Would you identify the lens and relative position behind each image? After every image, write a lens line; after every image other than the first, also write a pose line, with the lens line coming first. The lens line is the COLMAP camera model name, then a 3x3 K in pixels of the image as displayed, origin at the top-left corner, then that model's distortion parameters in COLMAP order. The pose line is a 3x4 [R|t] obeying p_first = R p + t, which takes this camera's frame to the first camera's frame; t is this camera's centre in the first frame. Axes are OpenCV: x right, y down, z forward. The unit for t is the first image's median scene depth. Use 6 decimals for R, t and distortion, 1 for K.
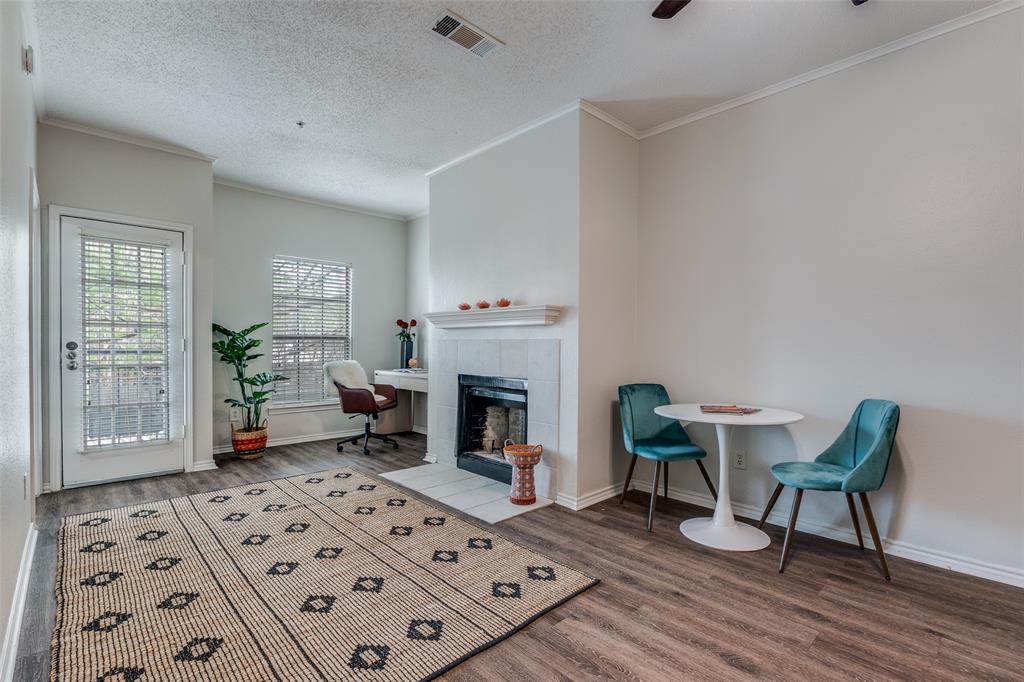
lens RADIAL K [[470.0, 0, 511.4], [0, 470.0, 354.1], [0, 0, 1]] dist [-0.008936, -0.000449]
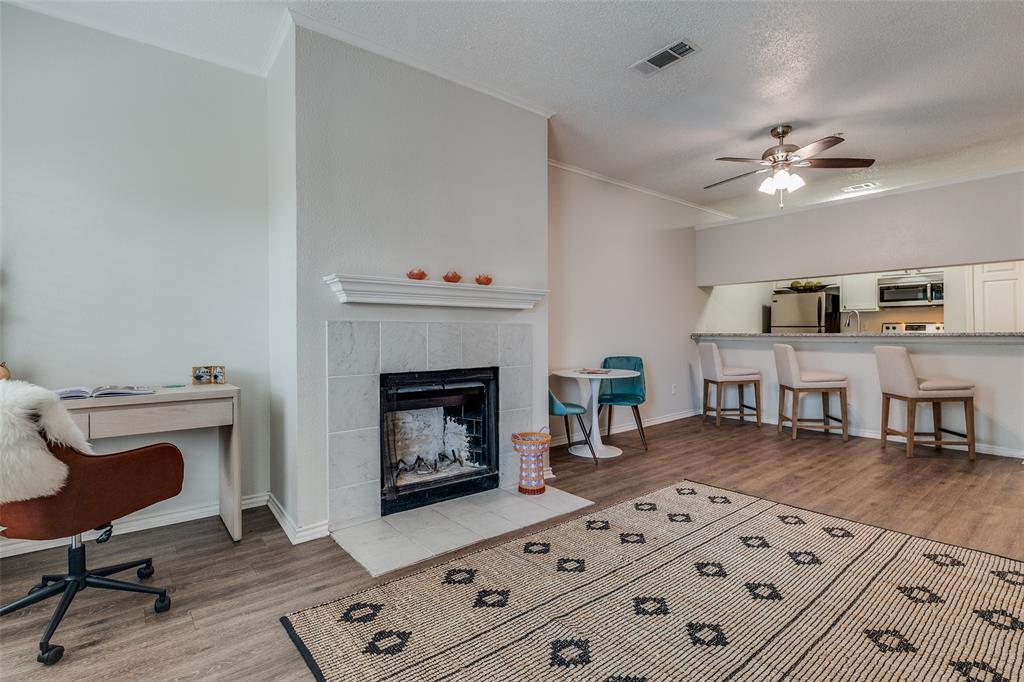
lens RADIAL K [[482.4, 0, 511.9], [0, 482.4, 334.7], [0, 0, 1]] dist [-0.010886, 0.000547]
pose [[0.075797, -0.010910, 0.997064, -1.127264], [0.020986, 0.999736, 0.009343, -0.020604], [-0.996902, 0.020216, 0.076006, 1.123133]]
